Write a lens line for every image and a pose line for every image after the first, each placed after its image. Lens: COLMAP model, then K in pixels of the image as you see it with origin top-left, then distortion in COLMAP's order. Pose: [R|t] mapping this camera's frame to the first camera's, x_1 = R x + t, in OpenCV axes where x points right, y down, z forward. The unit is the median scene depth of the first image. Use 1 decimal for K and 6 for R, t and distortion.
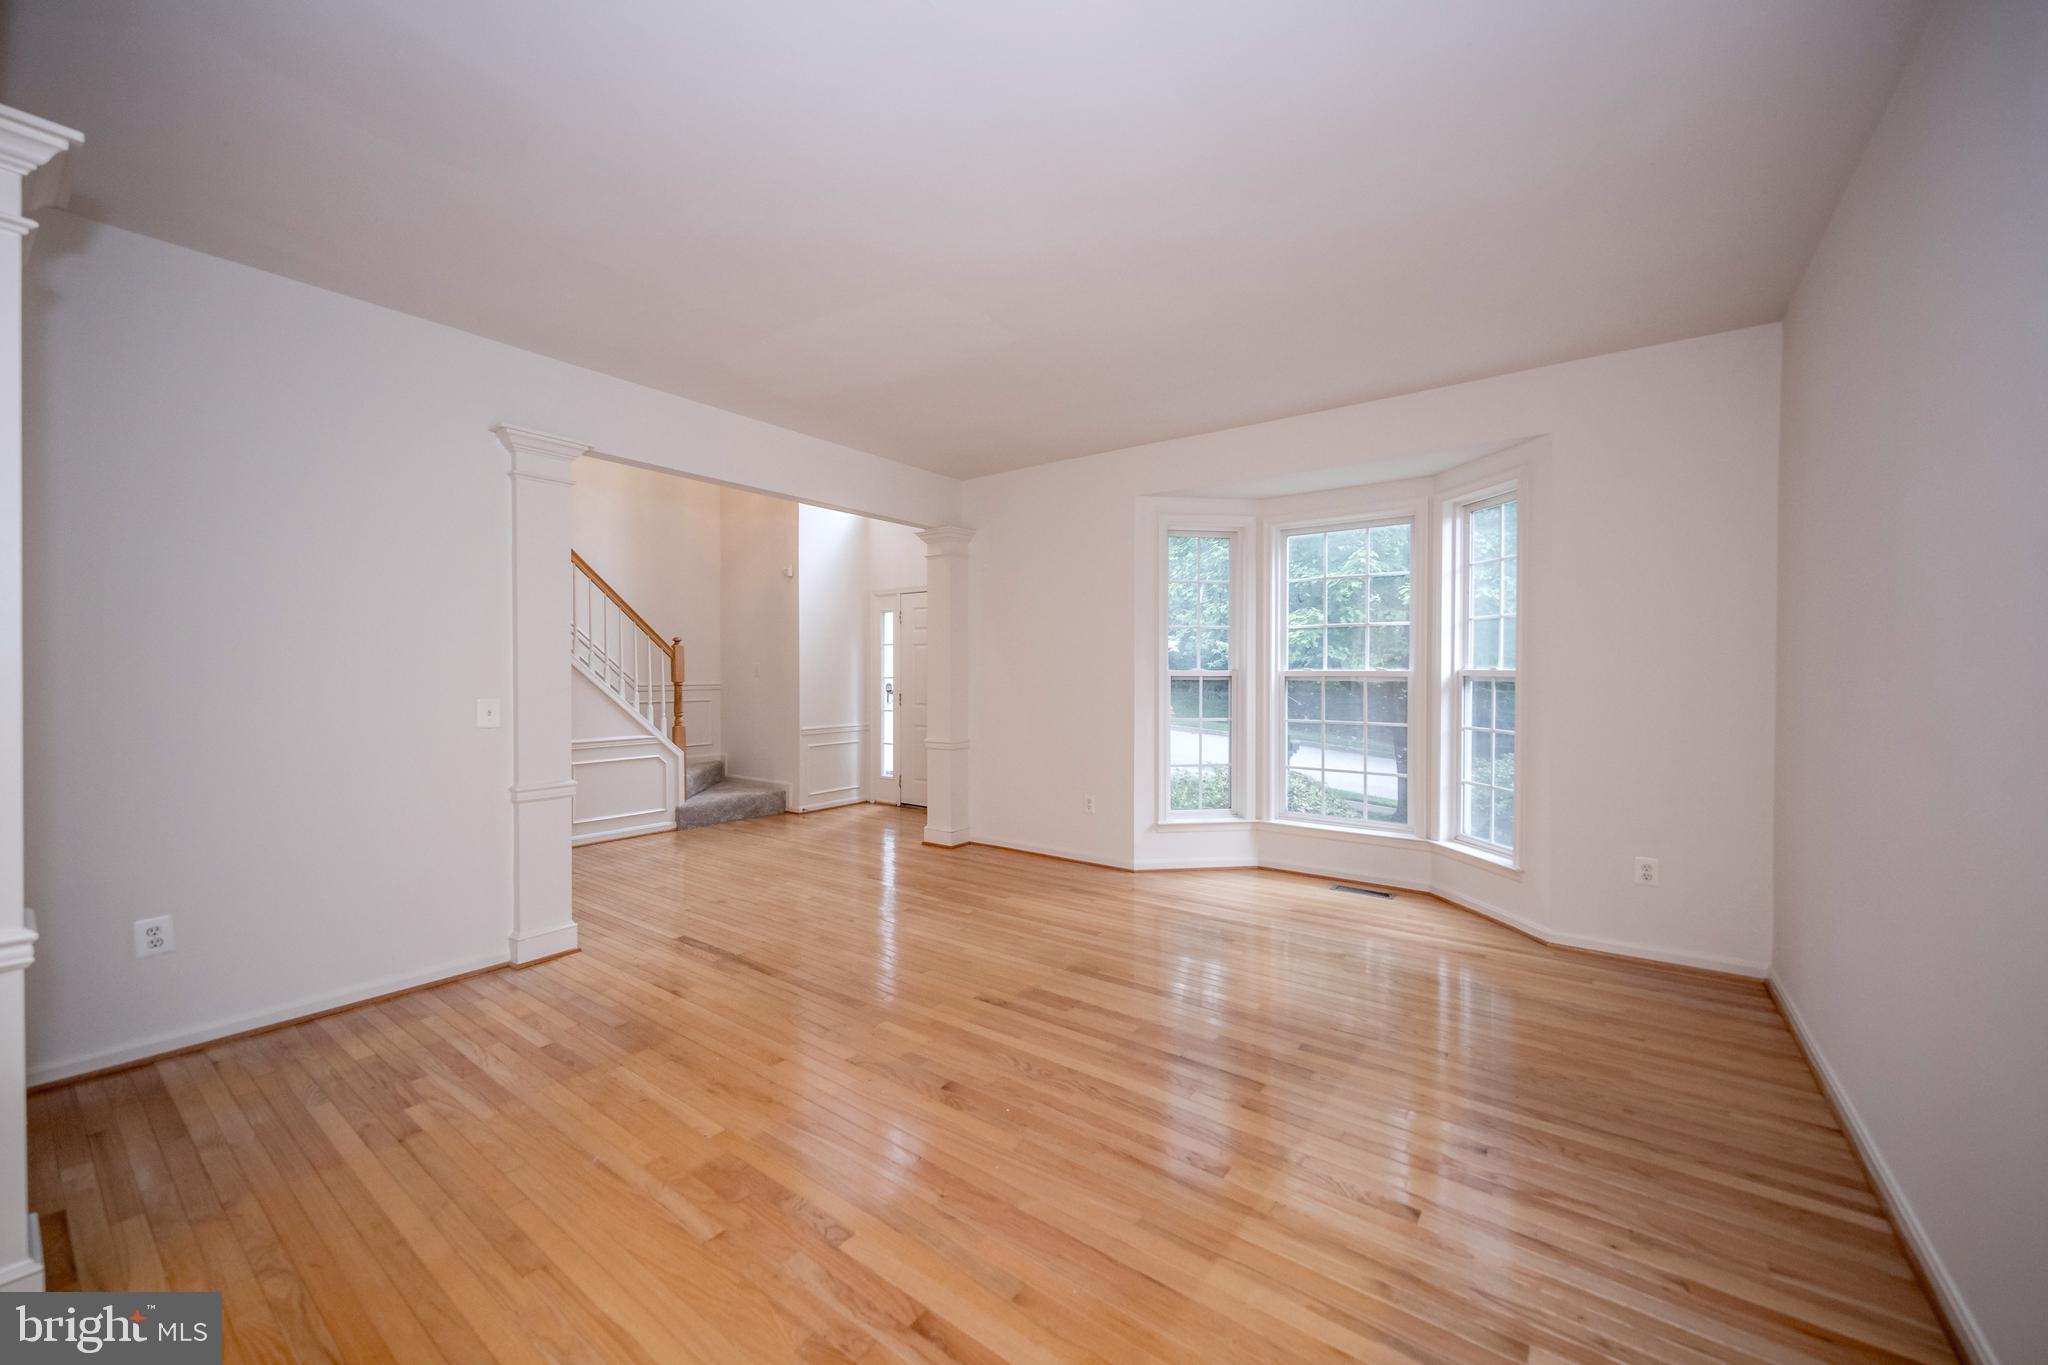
lens RADIAL K [[777.6, 0, 1020.5], [0, 777.6, 679.4], [0, 0, 1]] dist [0.004114, -0.000252]
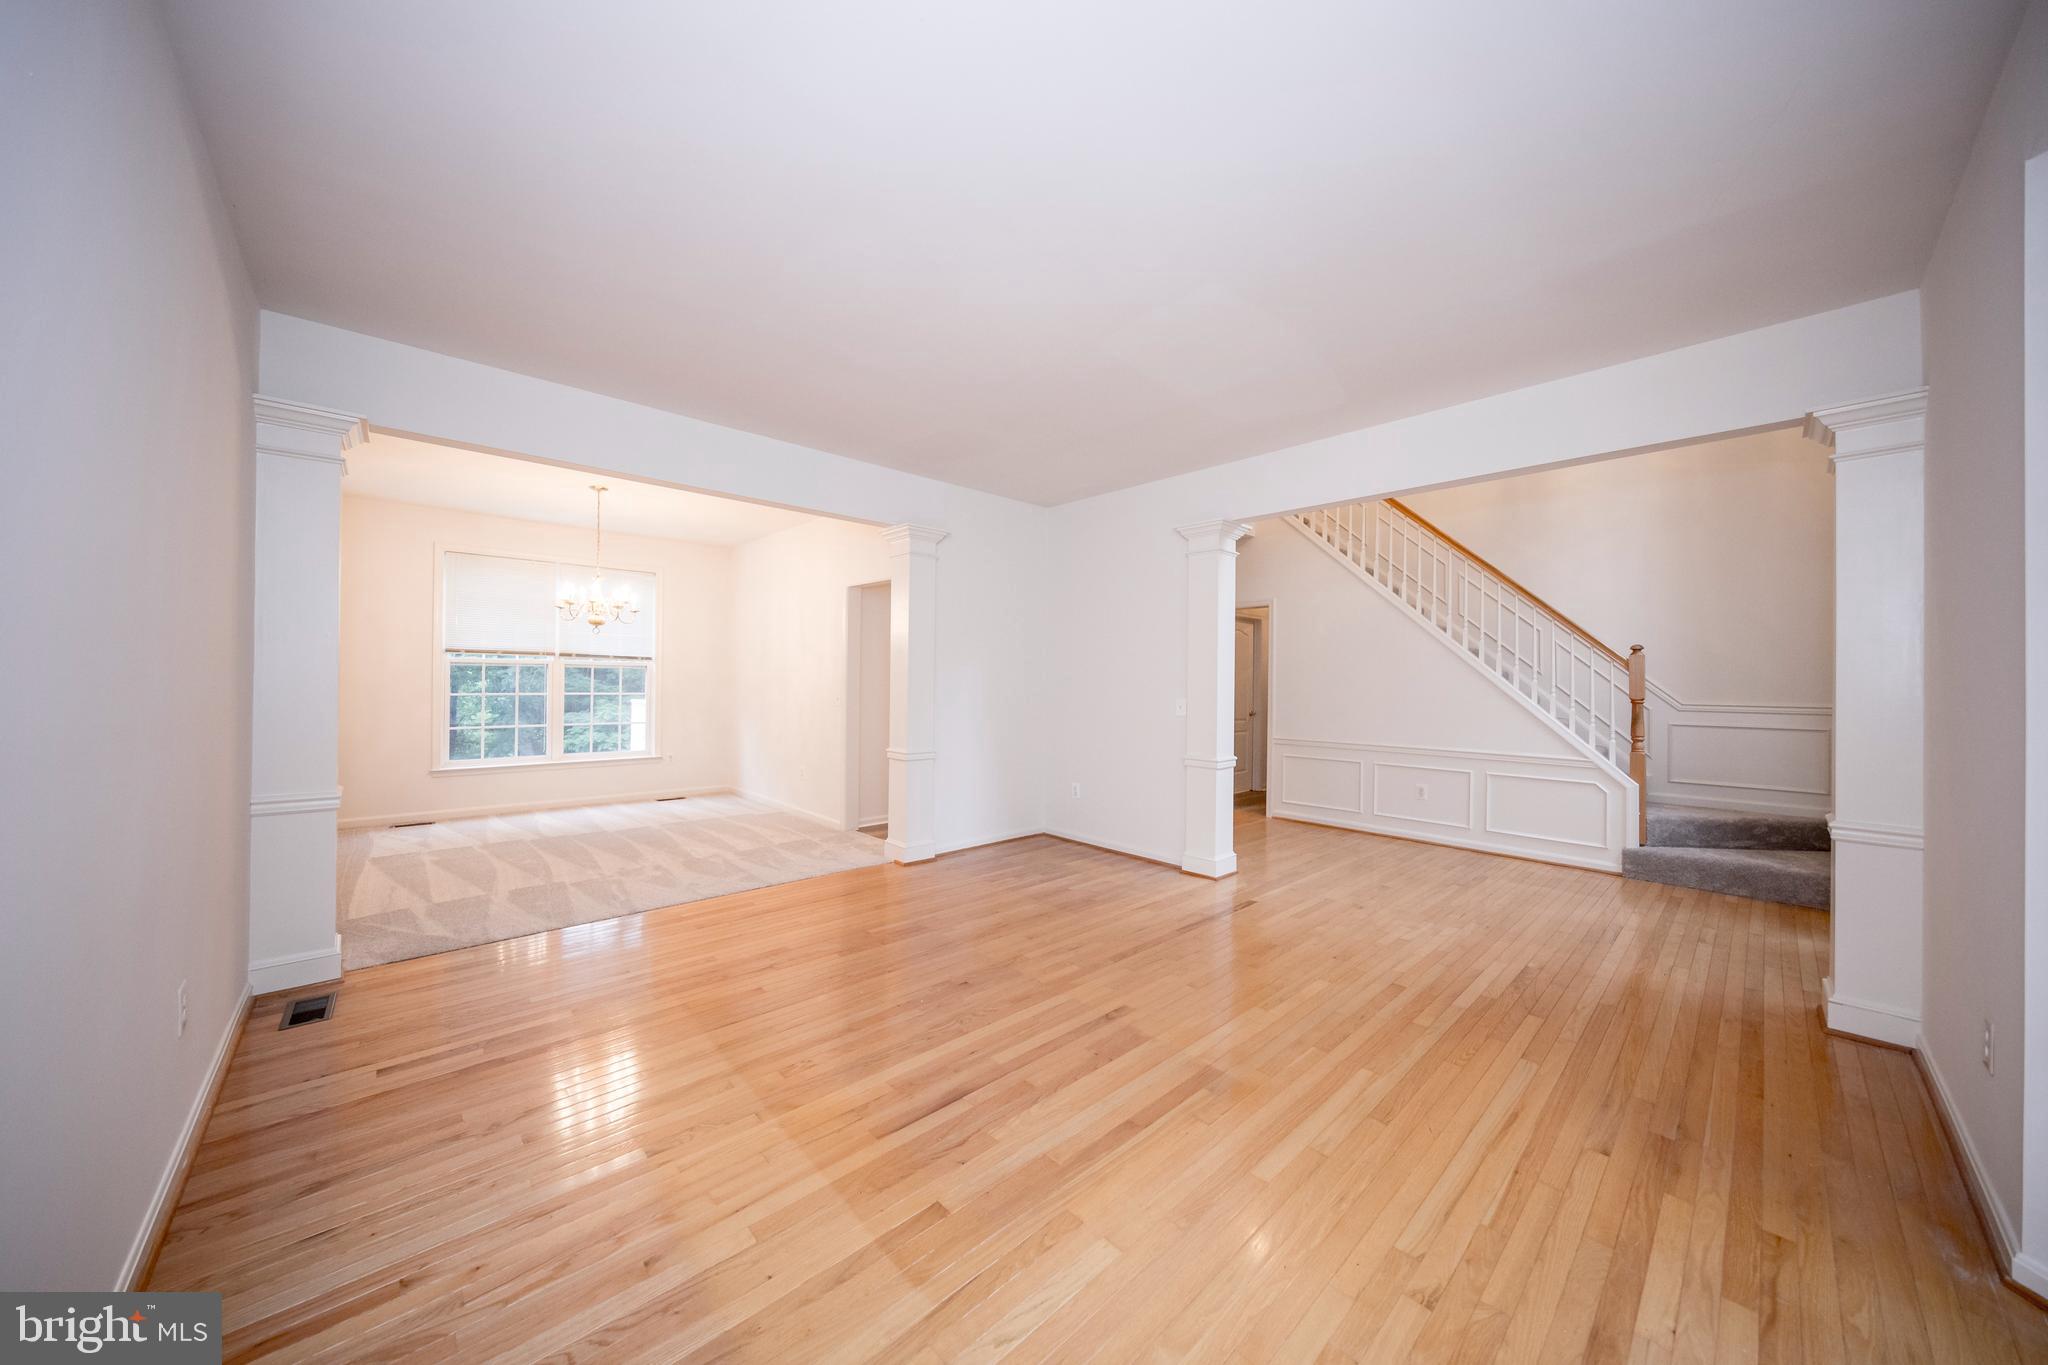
lens RADIAL K [[675.2, 0, 1014.7], [0, 675.2, 669.6], [0, 0, 1]] dist [0.002207, -0.002774]
pose [[-0.177269, -0.016062, -0.984031, 0.776537], [-0.023071, 0.999660, -0.012161, -0.009452], [0.983892, 0.020546, -0.177579, 0.940533]]
